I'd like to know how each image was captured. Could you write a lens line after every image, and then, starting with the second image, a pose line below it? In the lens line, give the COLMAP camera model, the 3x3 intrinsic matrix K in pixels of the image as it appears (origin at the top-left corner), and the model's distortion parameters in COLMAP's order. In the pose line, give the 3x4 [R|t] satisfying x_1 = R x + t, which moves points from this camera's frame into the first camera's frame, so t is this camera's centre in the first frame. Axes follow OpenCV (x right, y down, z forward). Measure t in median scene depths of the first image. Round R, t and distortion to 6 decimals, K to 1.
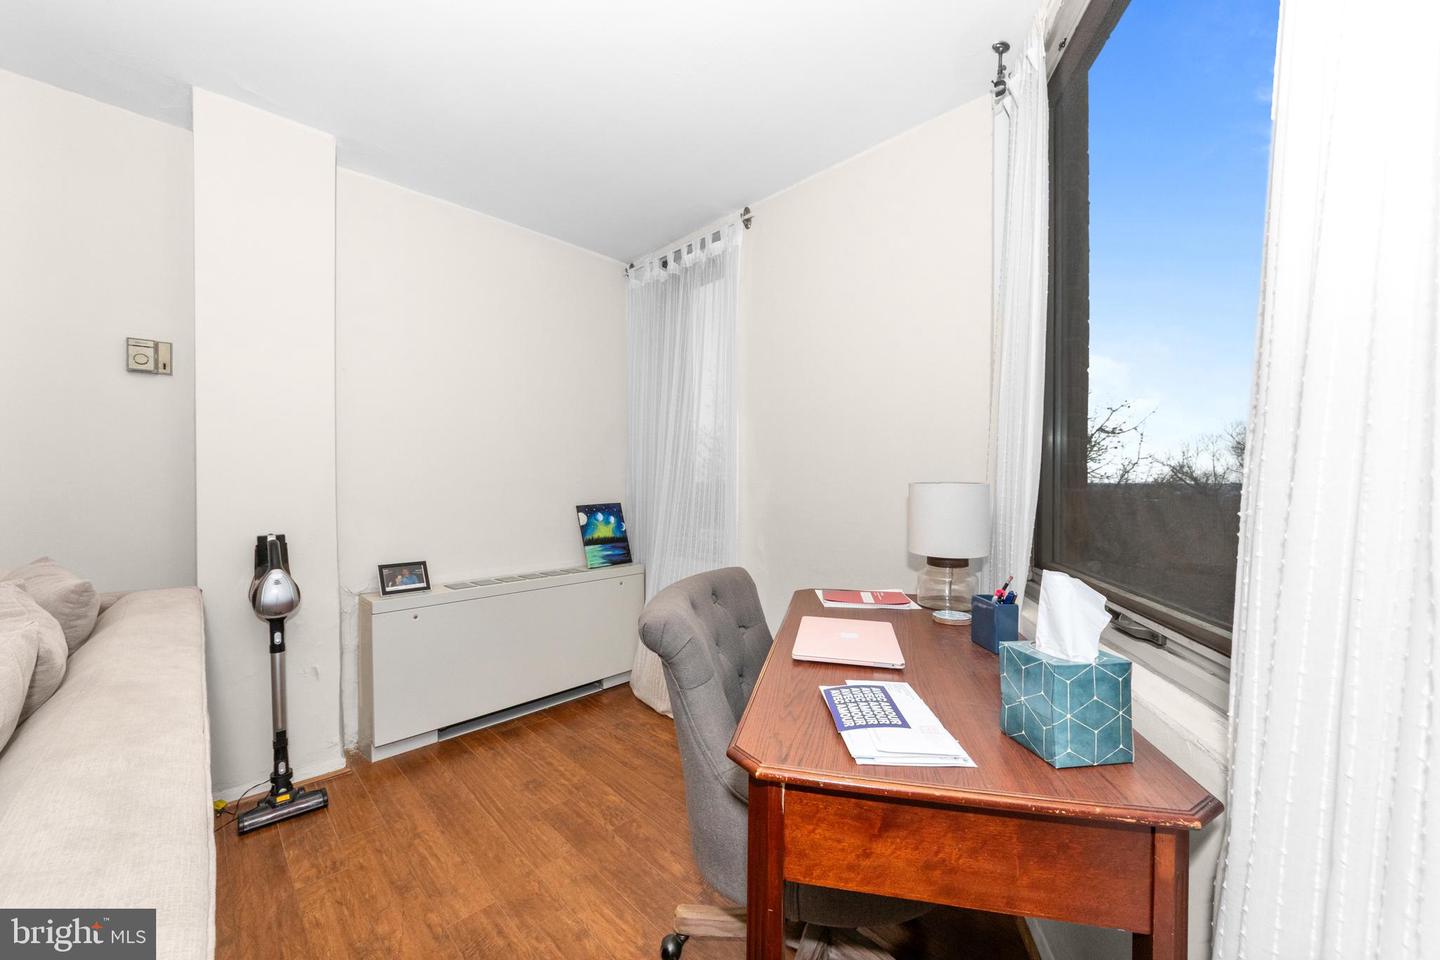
lens RADIAL K [[549.5, 0, 724.6], [0, 549.5, 479.4], [0, 0, 1]] dist [-0.002022, -0.000130]
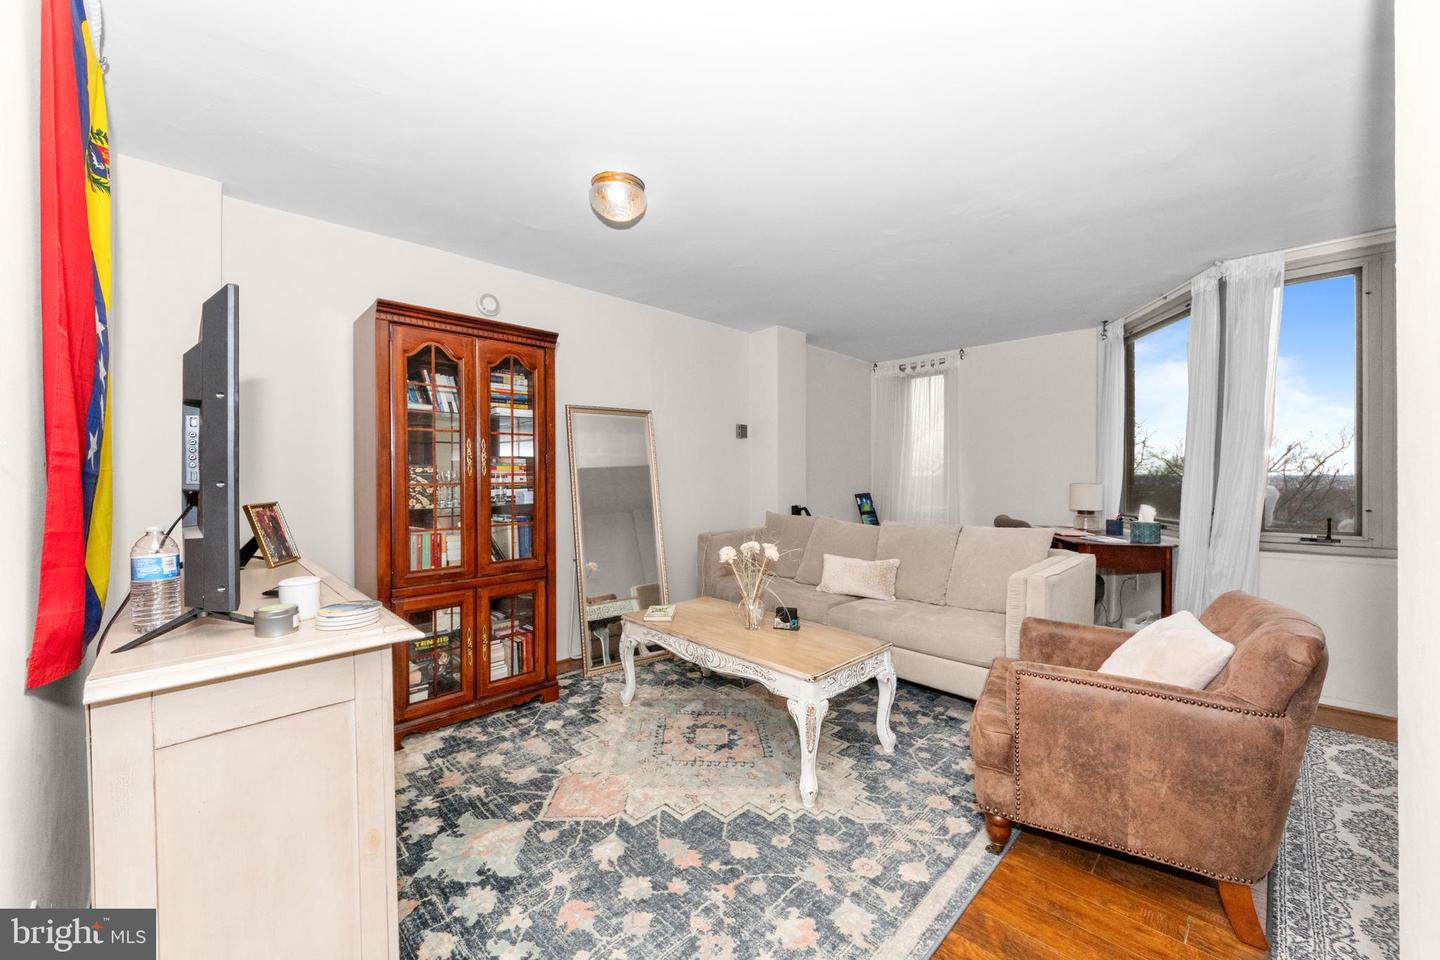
lens RADIAL K [[552.5, 0, 719.7], [0, 552.5, 471.2], [0, 0, 1]] dist [-0.003184, 0.001863]
pose [[0.999985, -0.004344, 0.003267, -0.741330], [0.004358, 0.999982, -0.004193, -0.025534], [-0.003249, 0.004208, 0.999986, -0.904987]]
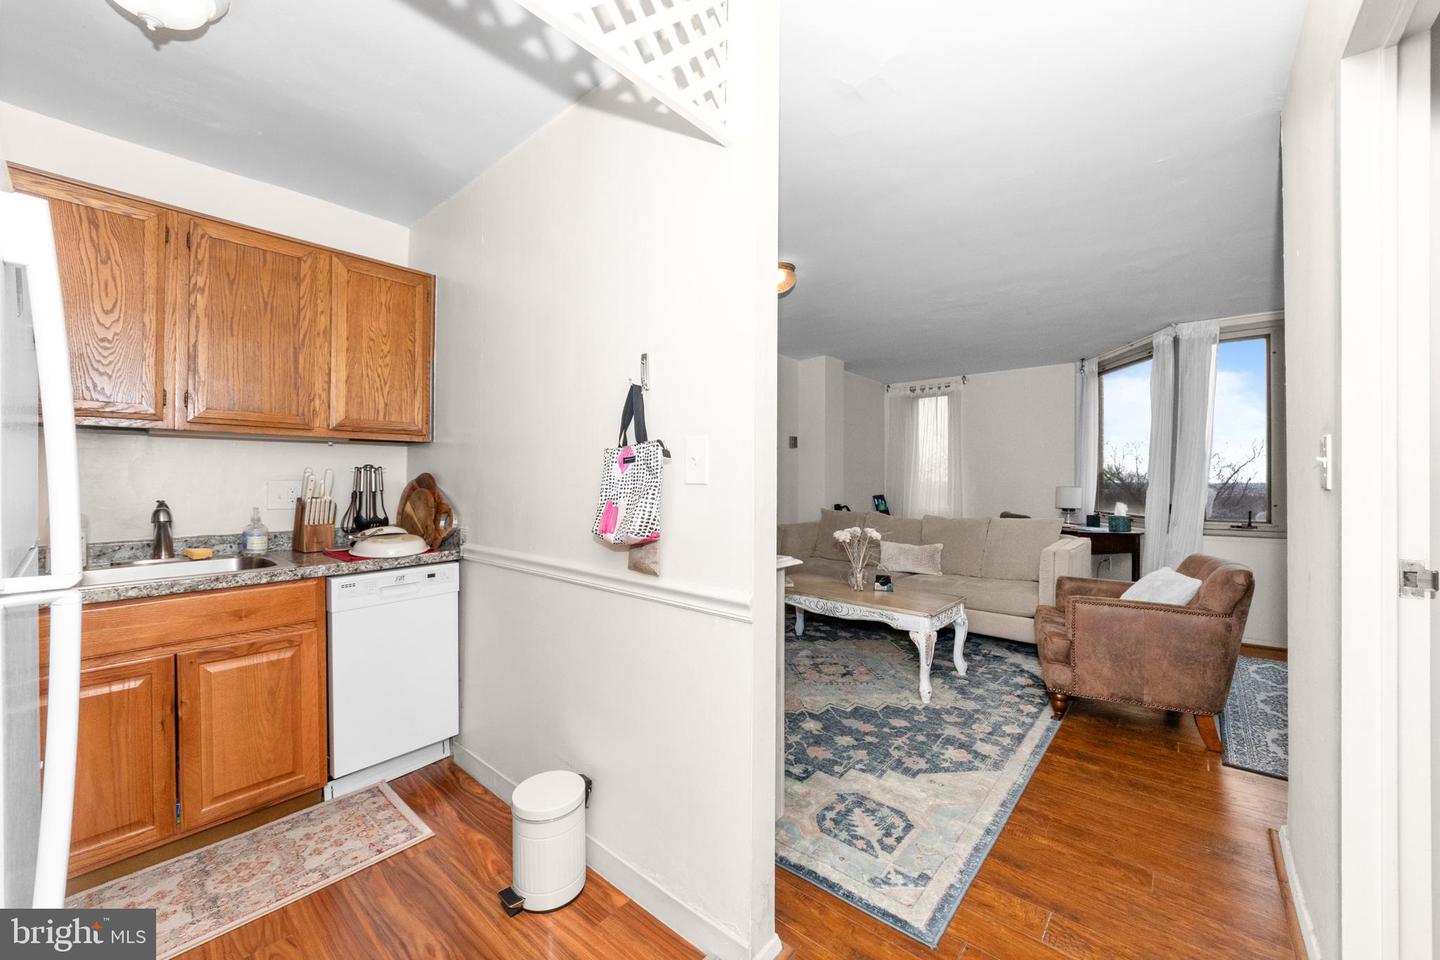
lens RADIAL K [[551.0, 0, 717.9], [0, 551.0, 470.2], [0, 0, 1]] dist [-0.000189, -0.000277]
pose [[0.996927, 0.003464, 0.078264, -1.071603], [-0.002351, 0.999895, -0.014304, -0.021833], [-0.078305, 0.014076, 0.996830, -1.182608]]
